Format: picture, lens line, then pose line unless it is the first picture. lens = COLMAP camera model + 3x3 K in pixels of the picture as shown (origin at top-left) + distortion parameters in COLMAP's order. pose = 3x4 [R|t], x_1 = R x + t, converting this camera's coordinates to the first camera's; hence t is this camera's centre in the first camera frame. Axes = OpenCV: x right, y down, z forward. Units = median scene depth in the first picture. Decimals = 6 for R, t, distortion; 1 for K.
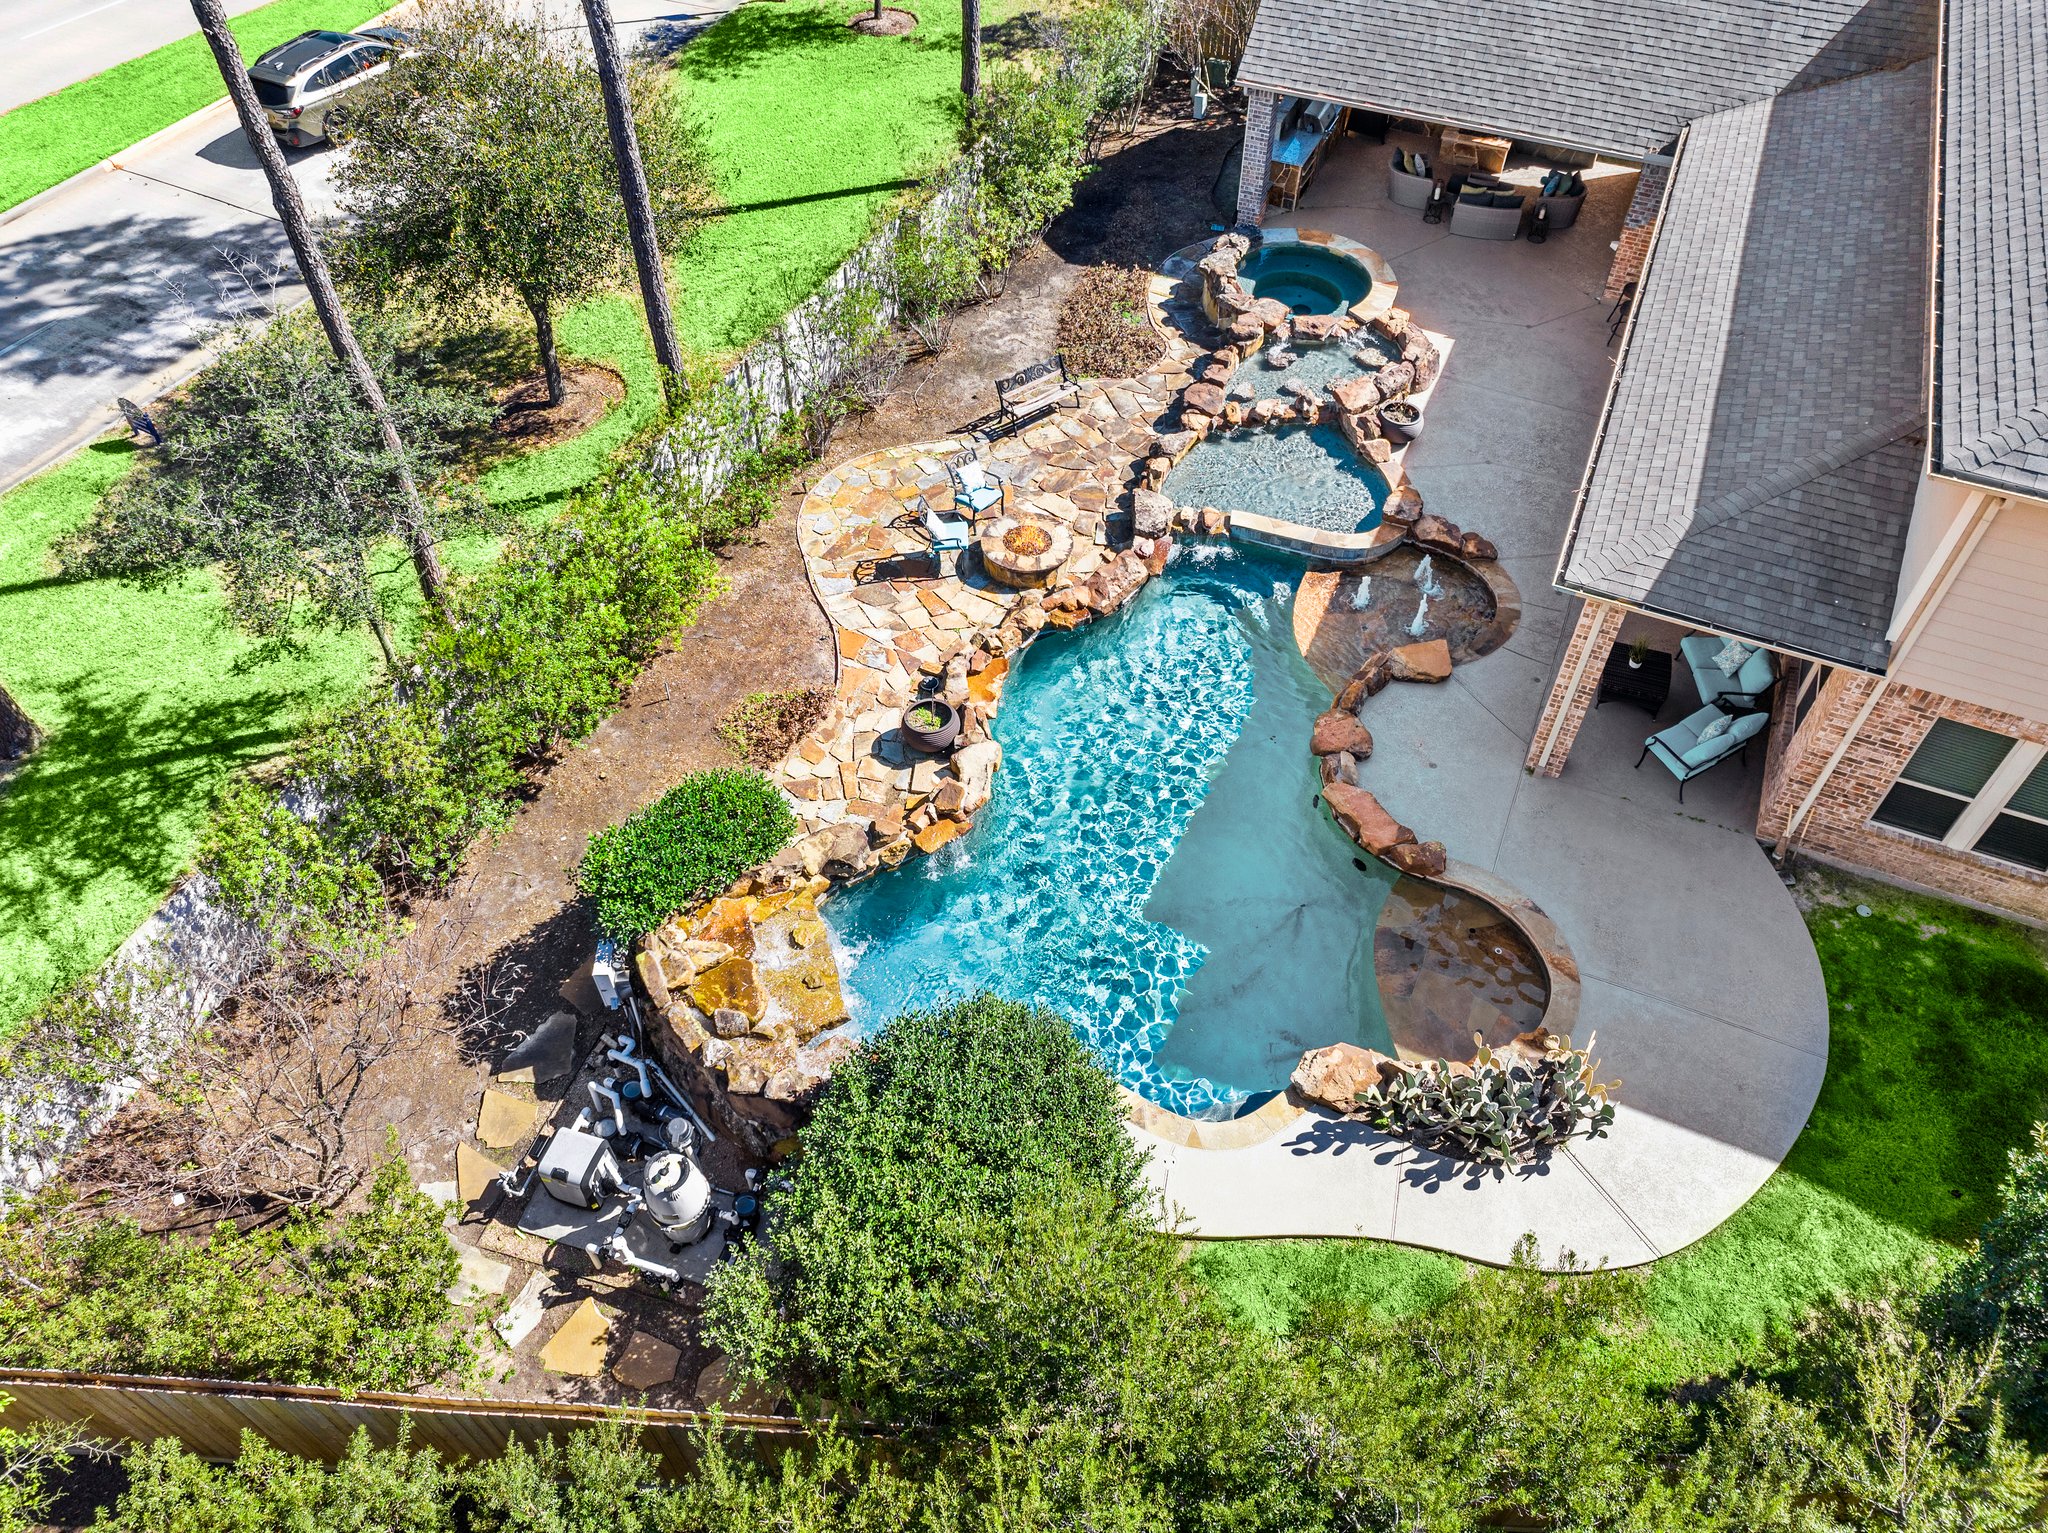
lens RADIAL K [[1441.6, 0, 1024.0], [0, 1441.6, 766.5], [0, 0, 1]] dist [-0.037710, 0.002092]
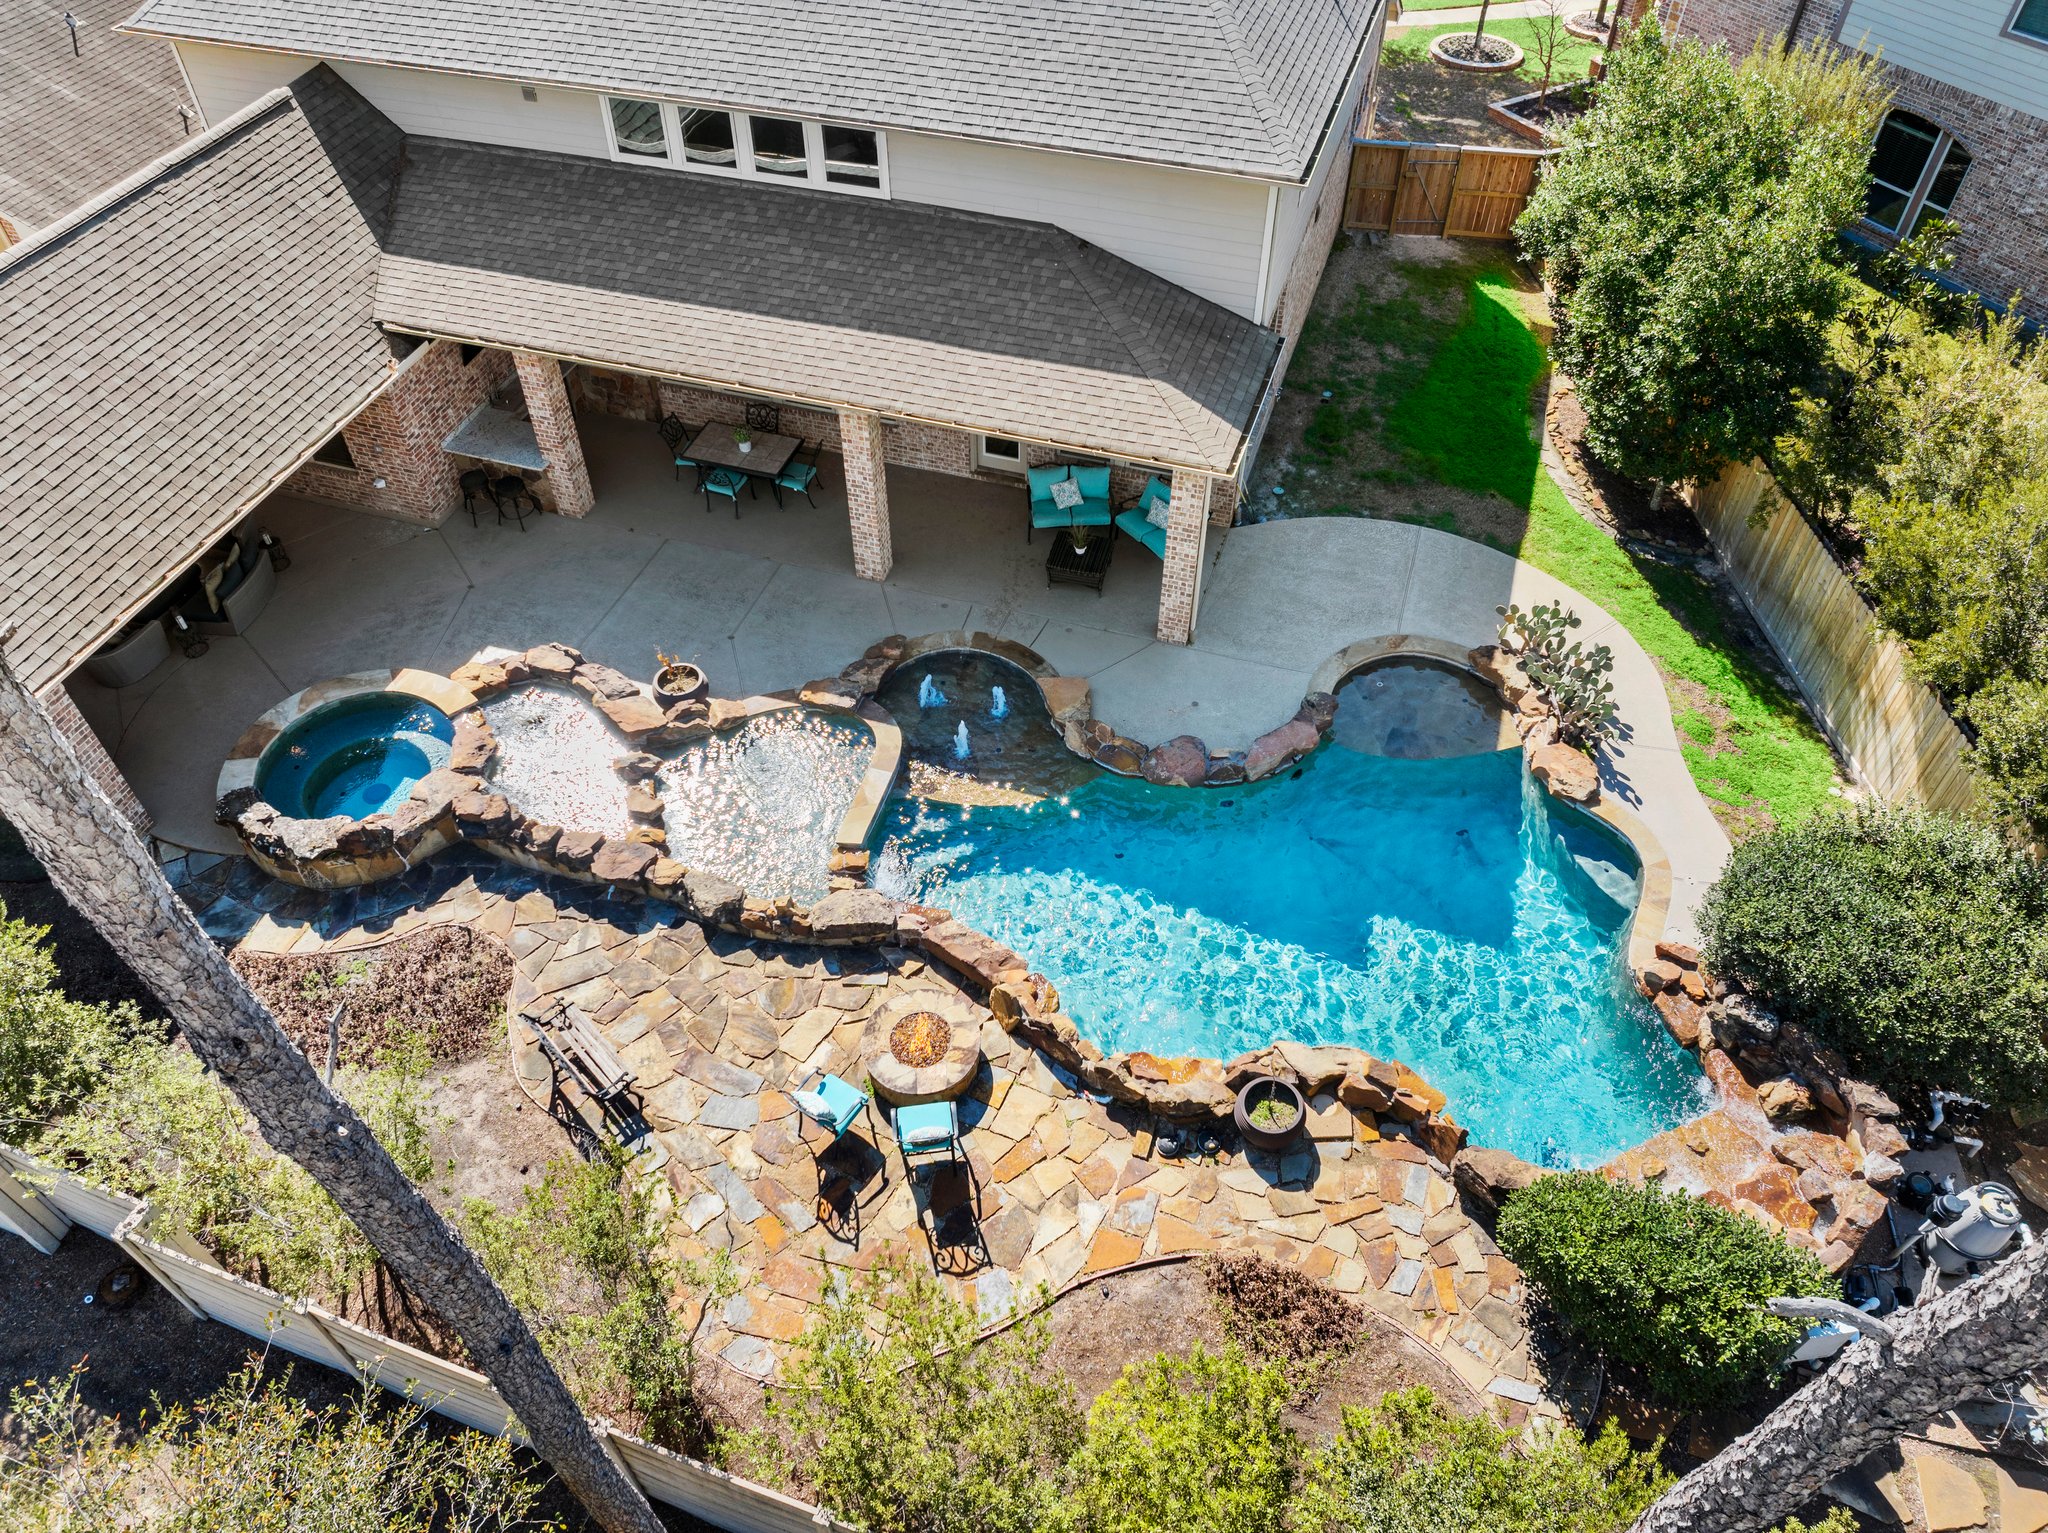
lens RADIAL K [[1441.6, 0, 1024.0], [0, 1441.6, 766.5], [0, 0, 1]] dist [-0.037710, 0.002092]
pose [[-0.106559, -0.720092, 0.685648, -0.407652], [0.746265, 0.397768, 0.533731, -0.563564], [-0.657064, 0.568549, 0.494993, 0.503304]]
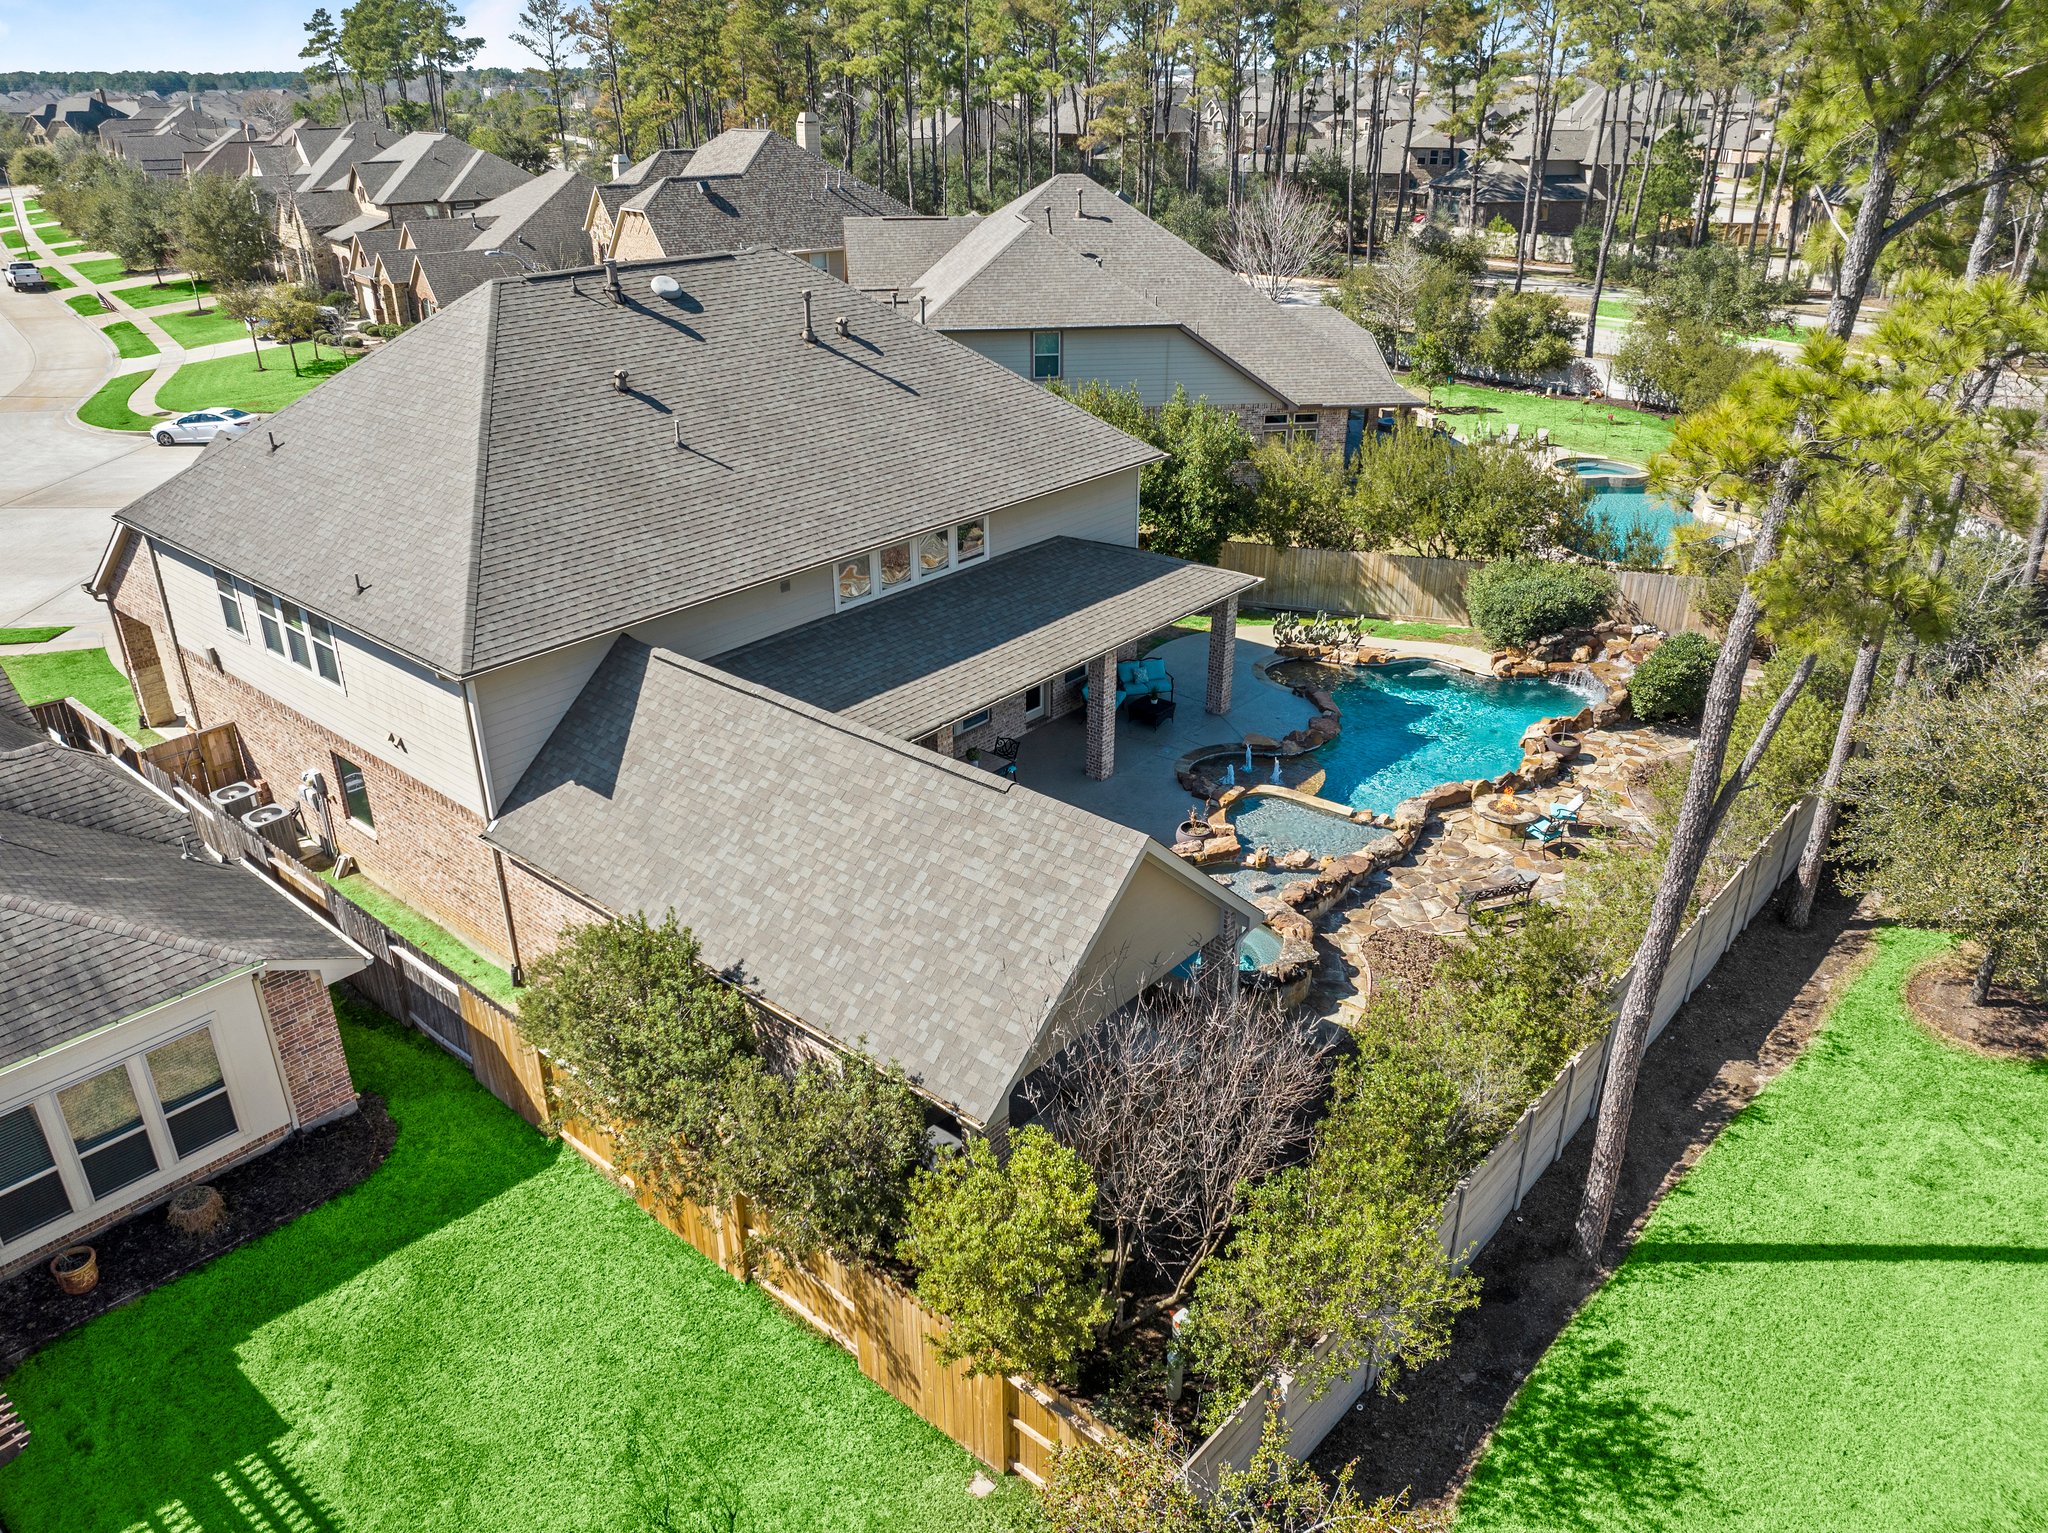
lens RADIAL K [[1448.4, 0, 1024.0], [0, 1448.4, 766.5], [0, 0, 1]] dist [-0.041947, 0.006041]
pose [[-0.958718, -0.120368, 0.257625, 0.093612], [0.215539, 0.283339, 0.934485, -1.566697], [-0.185477, 0.951436, -0.245698, 1.370907]]
